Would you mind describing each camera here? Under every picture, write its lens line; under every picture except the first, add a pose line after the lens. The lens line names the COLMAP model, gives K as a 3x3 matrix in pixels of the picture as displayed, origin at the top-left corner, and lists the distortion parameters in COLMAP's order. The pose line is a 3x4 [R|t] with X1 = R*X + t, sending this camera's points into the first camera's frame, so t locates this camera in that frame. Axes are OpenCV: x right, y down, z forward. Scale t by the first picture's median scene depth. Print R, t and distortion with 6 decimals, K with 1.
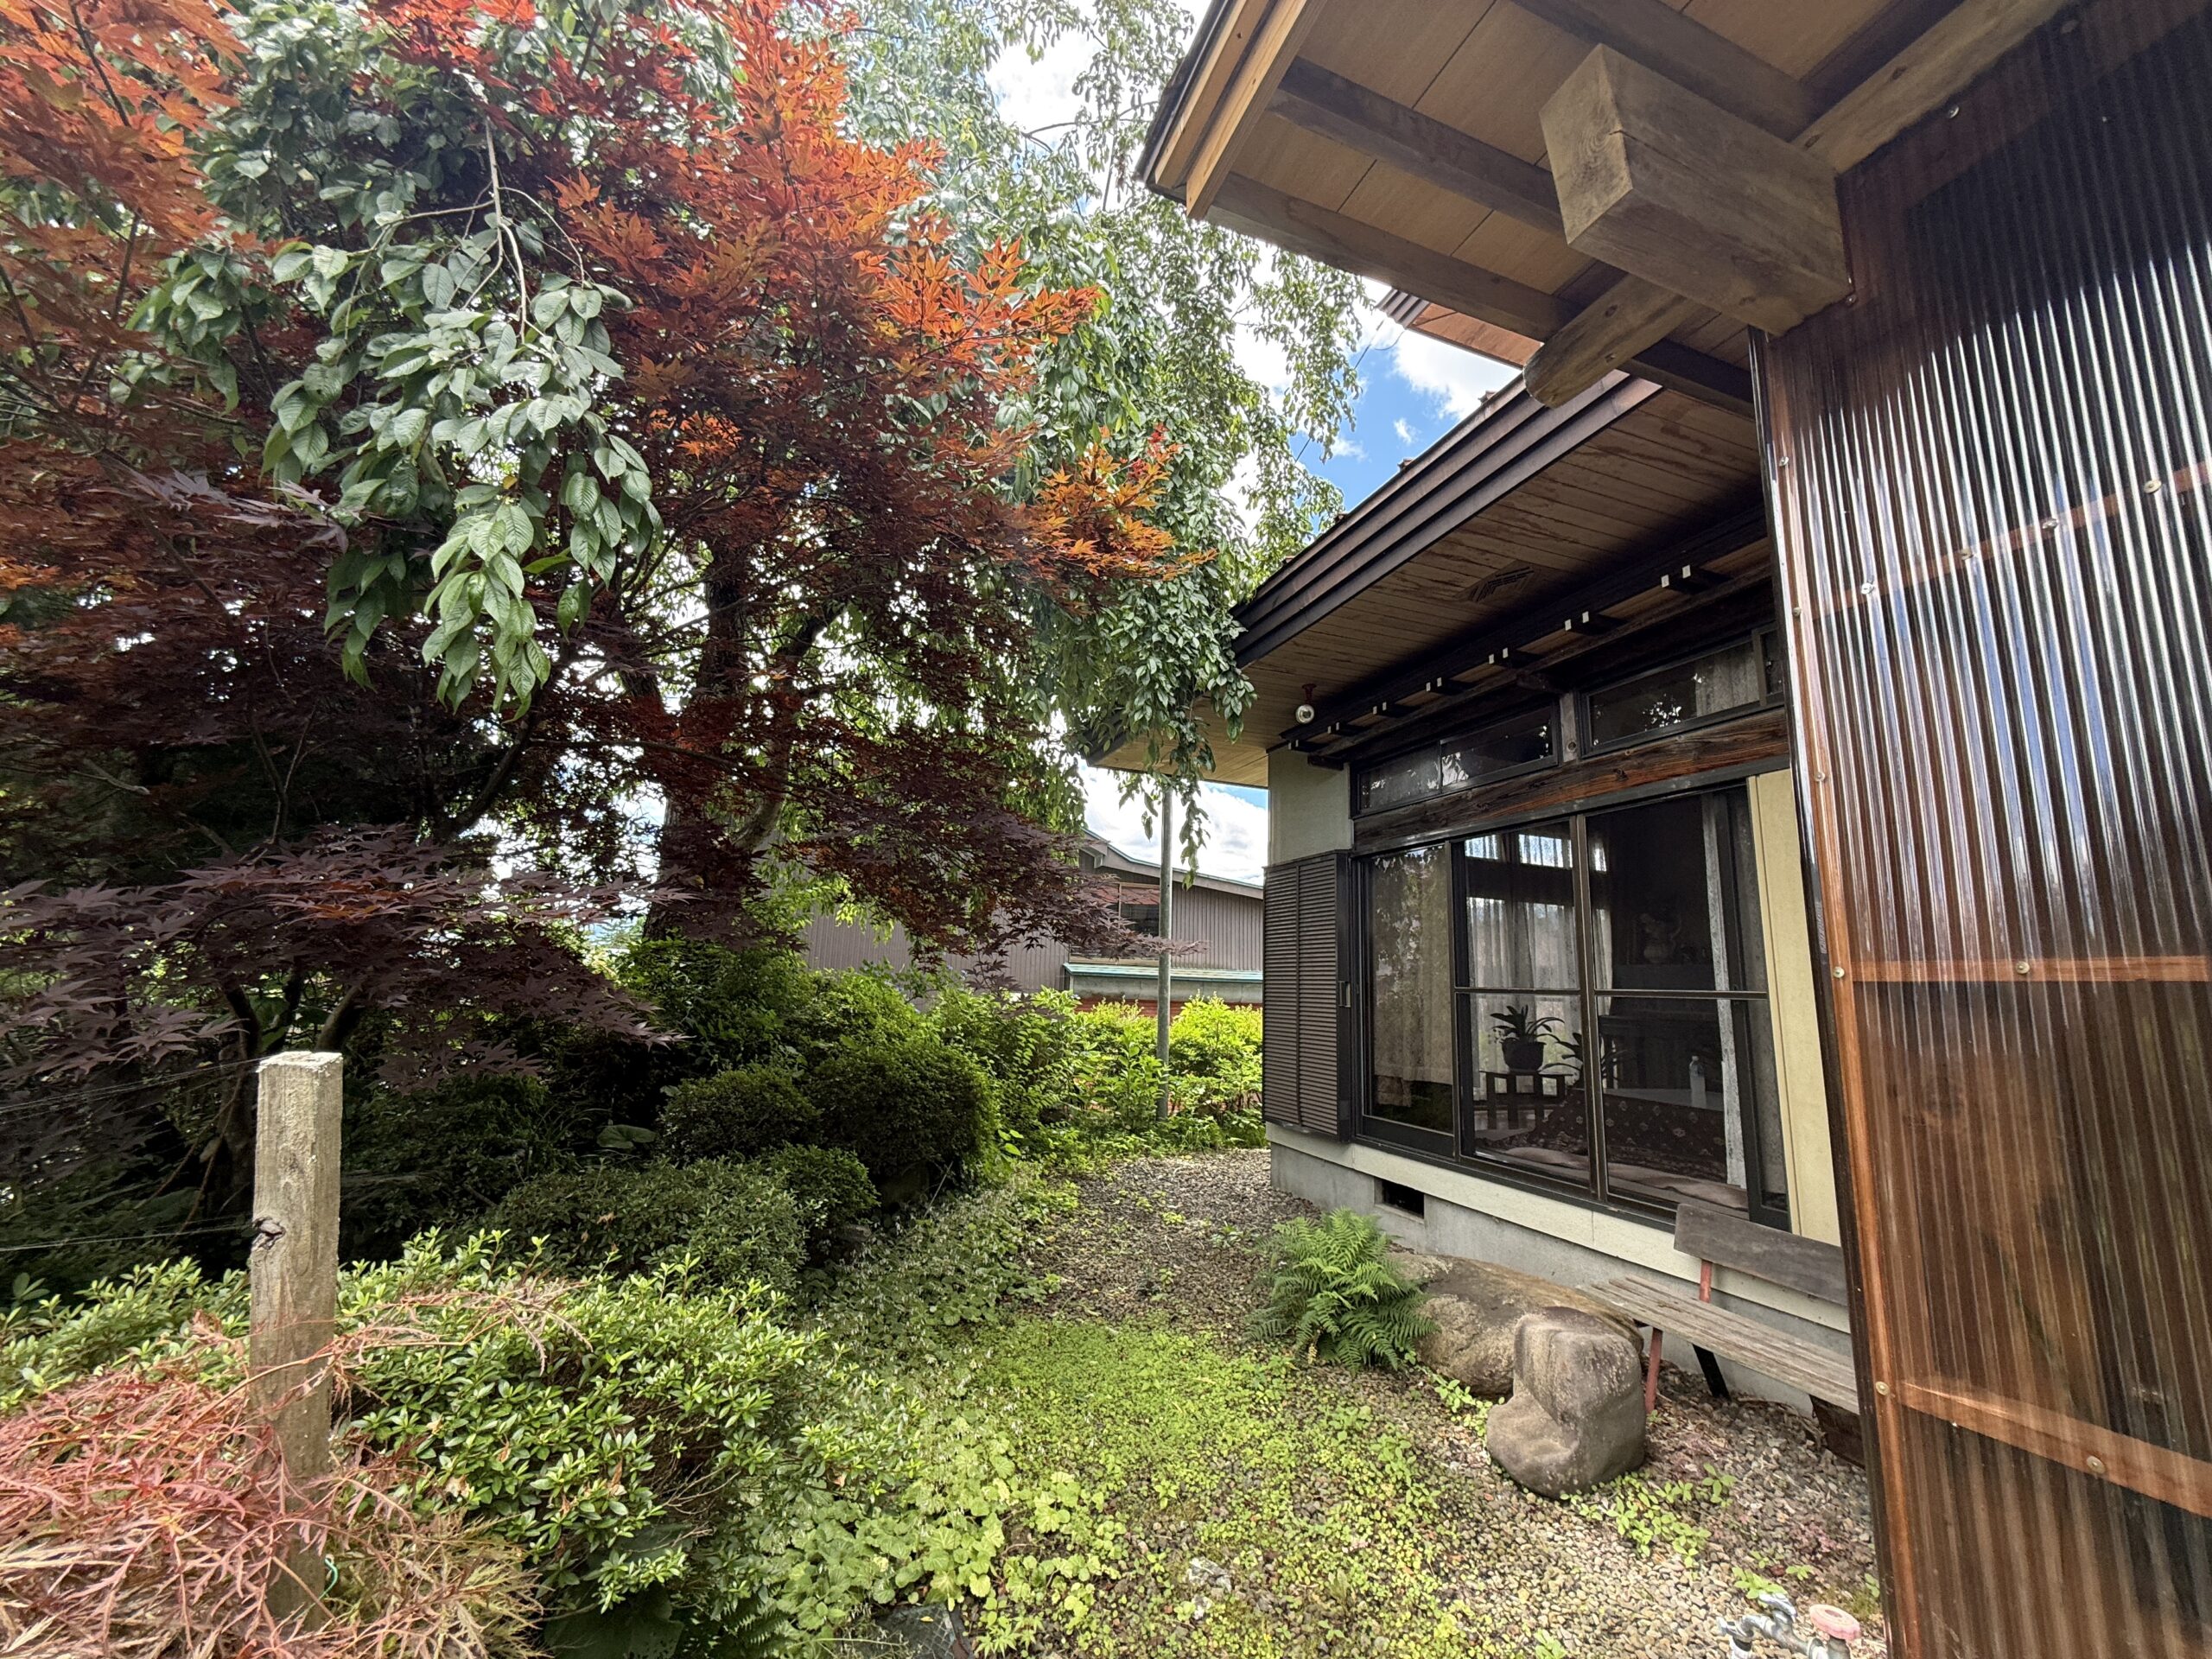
lens RADIAL K [[880.7, 0, 1111.9], [0, 880.7, 830.2], [0, 0, 1]] dist [0.001087, -0.000047]
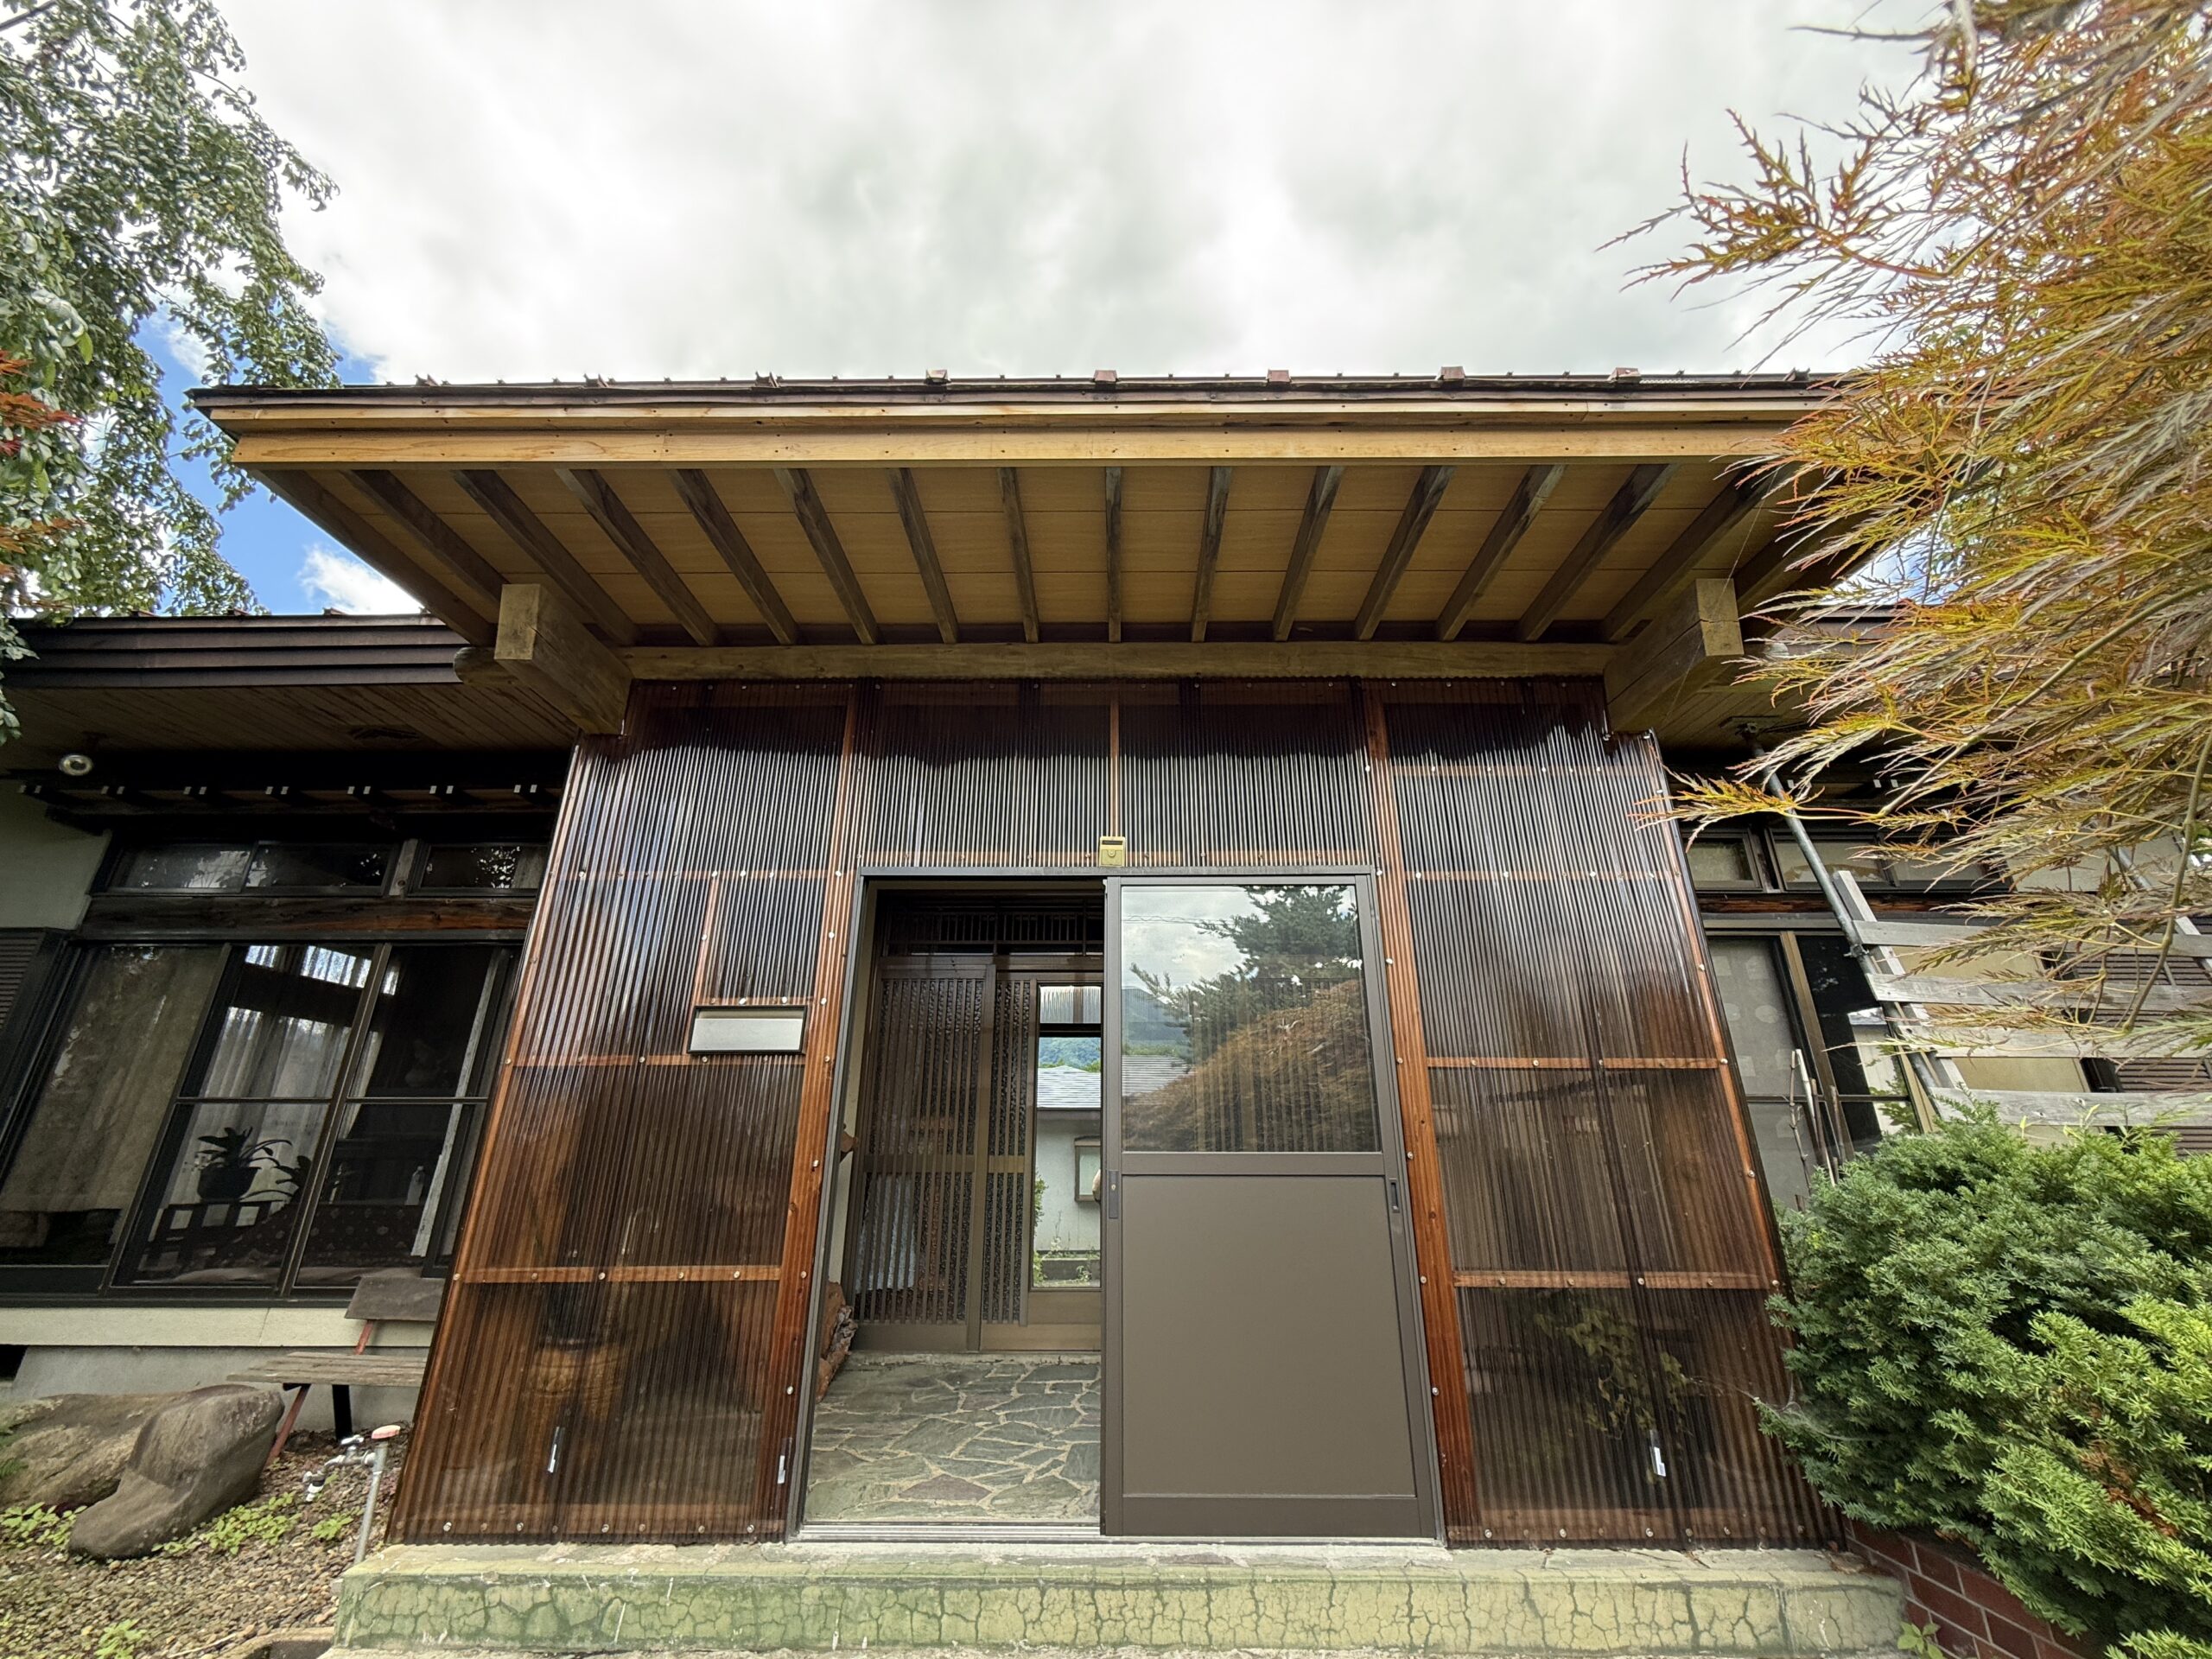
lens RADIAL K [[880.7, 0, 1109.8], [0, 880.7, 829.0], [0, 0, 1]] dist [0.001087, -0.000047]
pose [[0.368435, 0.291858, 0.882652, -0.185438], [-0.153003, 0.955532, -0.252091, -0.014102], [-0.916976, -0.042169, 0.396707, -0.323729]]
